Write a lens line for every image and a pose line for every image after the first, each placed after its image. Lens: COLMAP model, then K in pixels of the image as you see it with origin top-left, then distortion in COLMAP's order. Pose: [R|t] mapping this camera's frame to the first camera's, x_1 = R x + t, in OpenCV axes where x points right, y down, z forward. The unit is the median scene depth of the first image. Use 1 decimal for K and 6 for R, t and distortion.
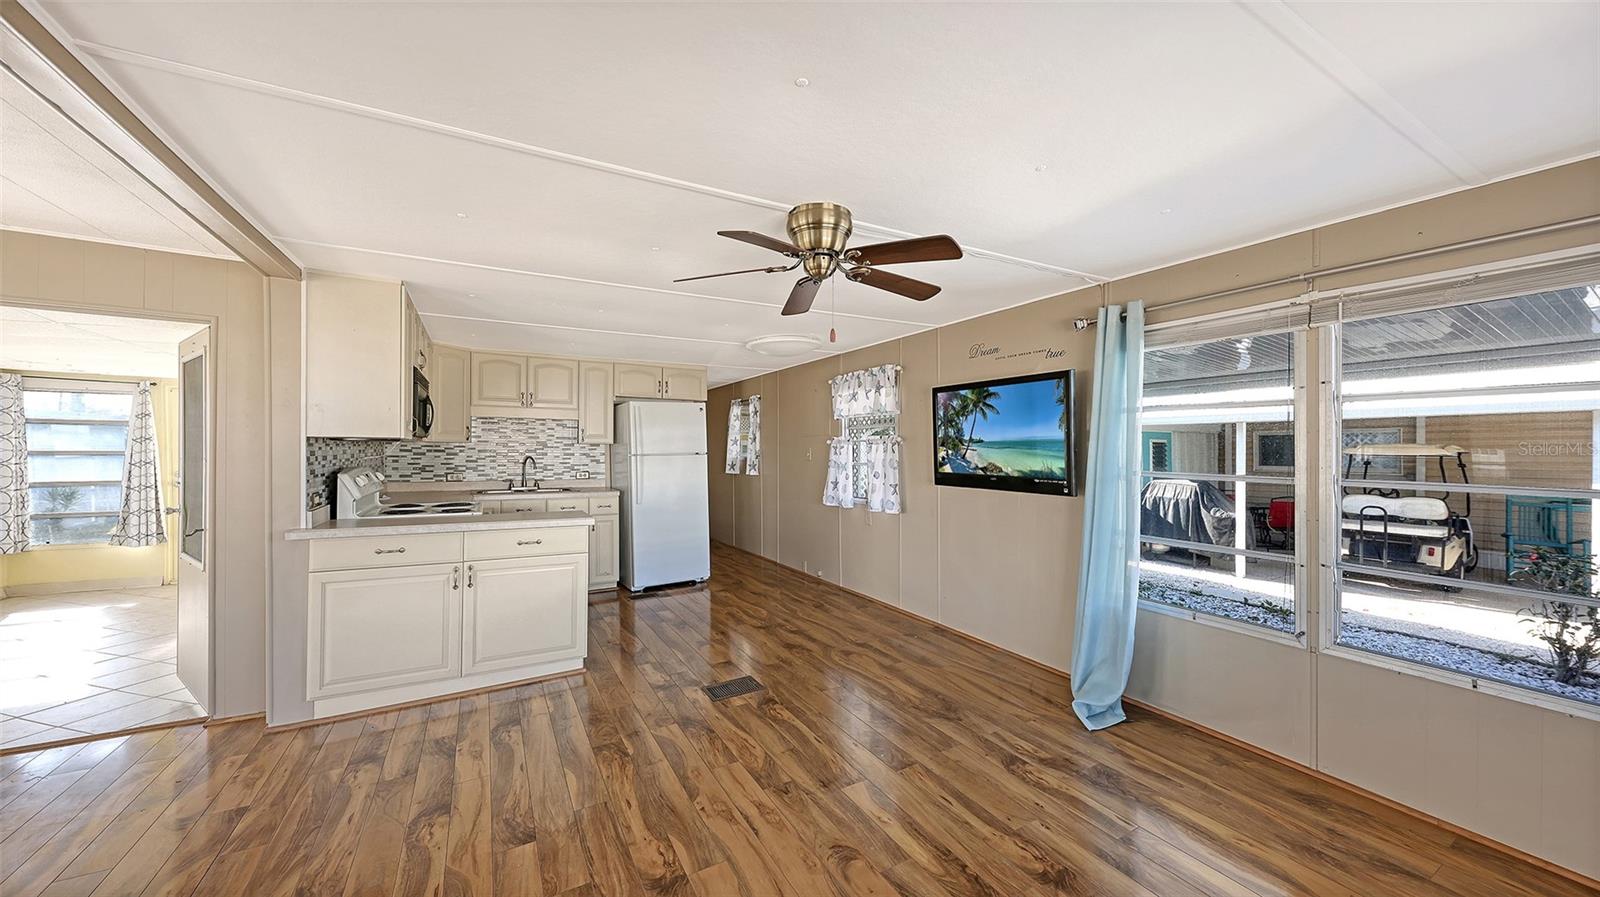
lens RADIAL K [[551.5, 0, 793.2], [0, 551.5, 451.3], [0, 0, 1]] dist [0.002985, -0.000098]
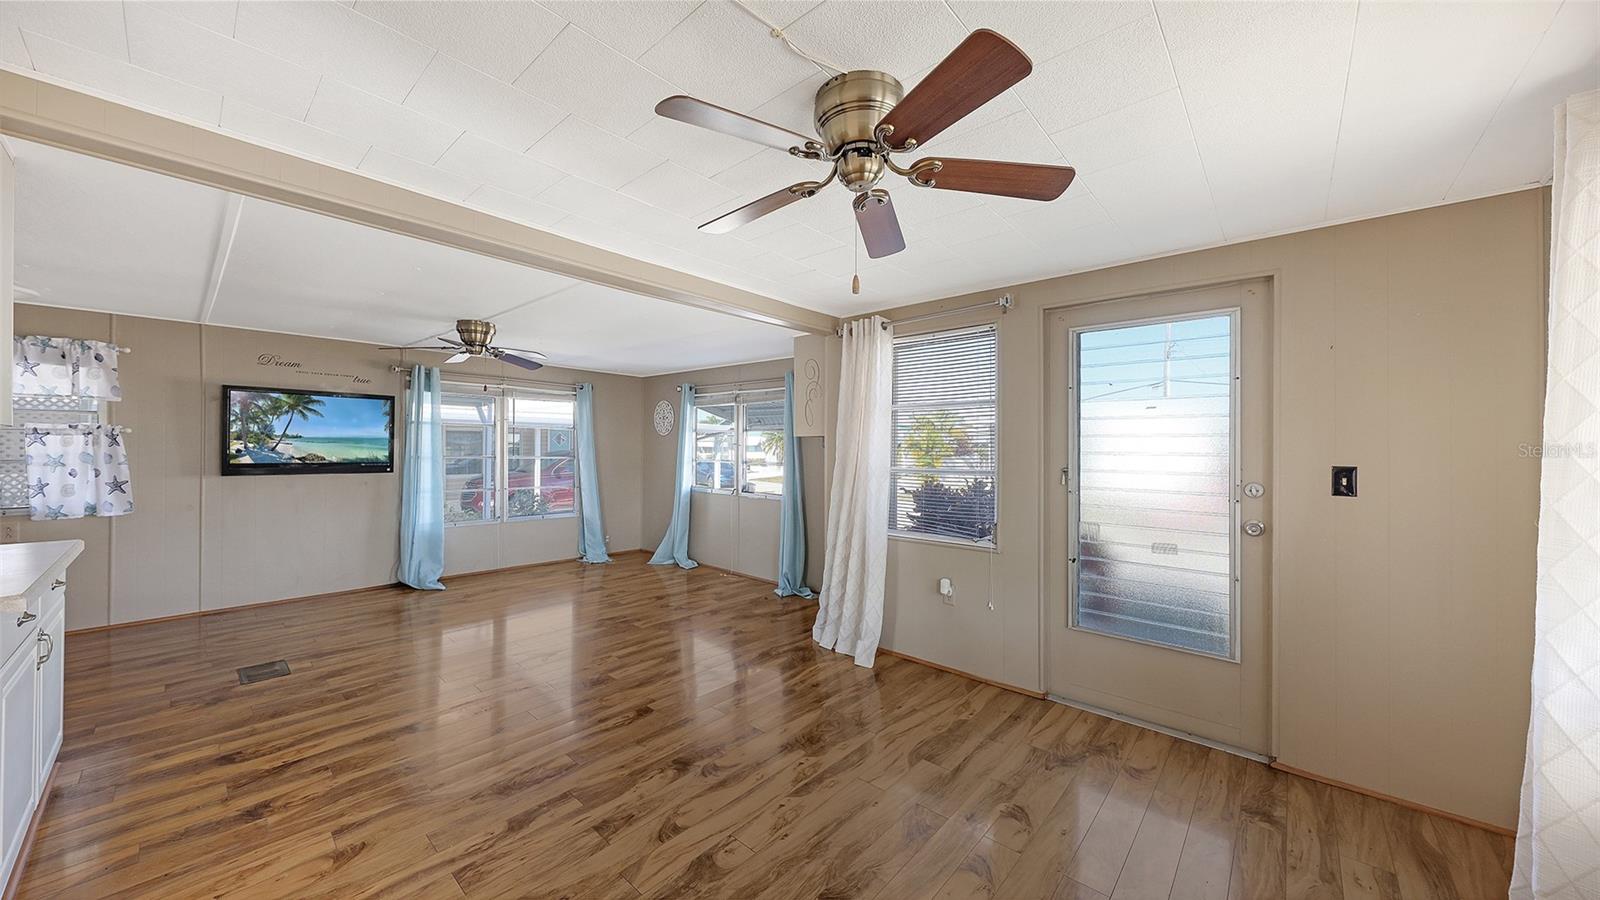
lens RADIAL K [[551.5, 0, 800.5], [0, 551.5, 448.3], [0, 0, 1]] dist [0.002985, -0.000098]
pose [[-0.325834, -0.010251, 0.945371, -1.294128], [-0.009441, 0.999927, 0.007589, -0.012772], [-0.945380, -0.006452, -0.325907, 0.341191]]
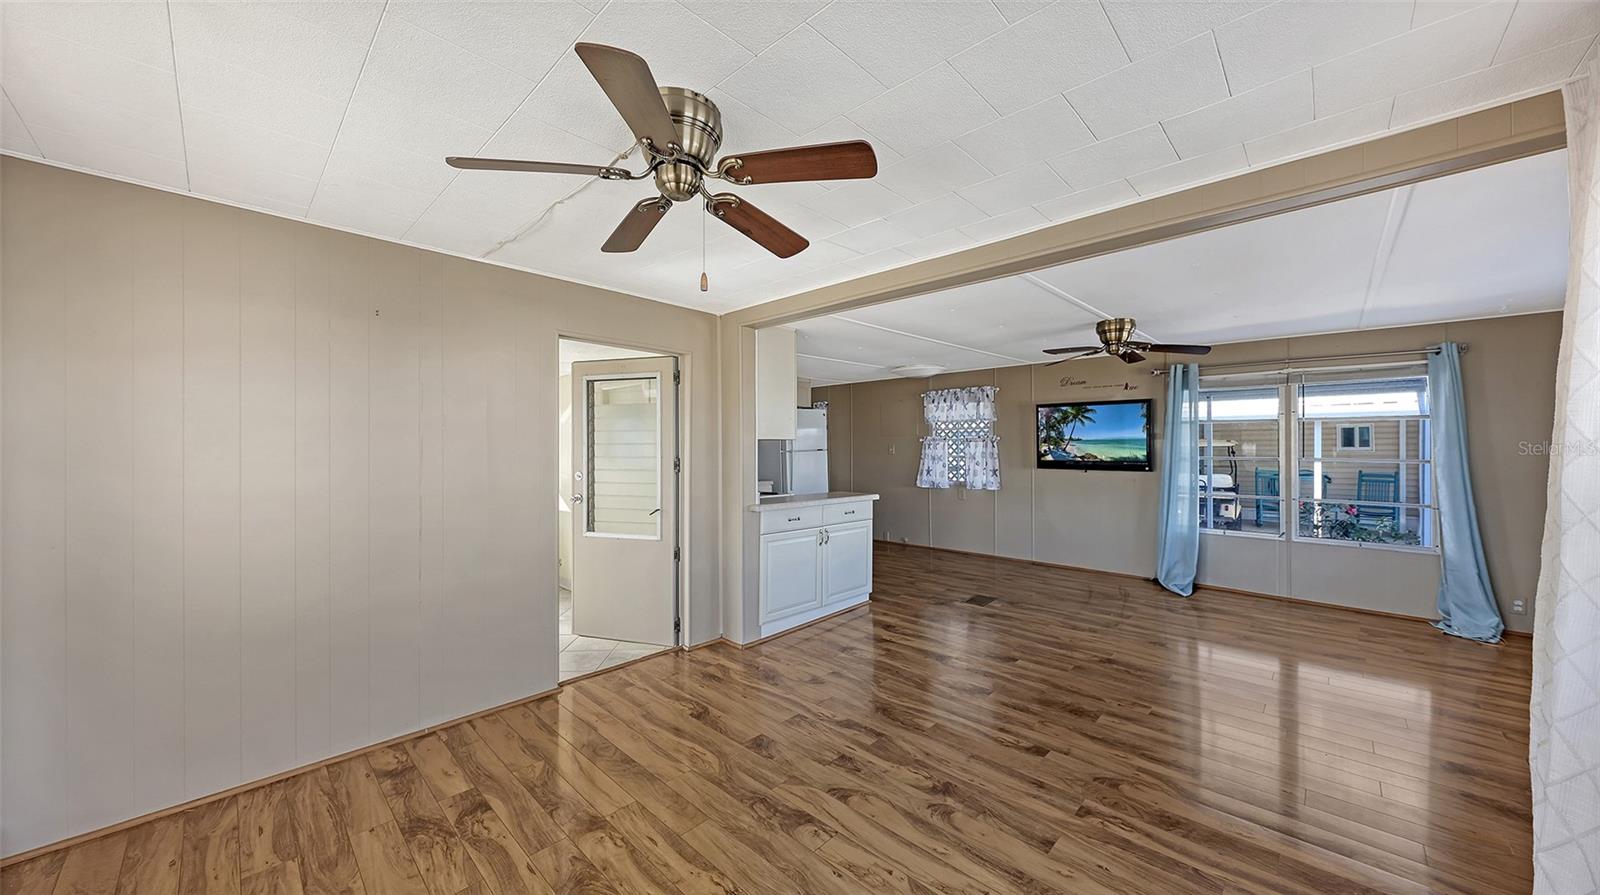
lens RADIAL K [[551.5, 0, 795.8], [0, 551.5, 445.7], [0, 0, 1]] dist [0.002985, -0.000098]
pose [[0.958998, -0.008556, 0.283285, -0.938023], [0.009266, 0.999956, -0.001165, -0.006846], [-0.283262, 0.003742, 0.959035, -0.308229]]
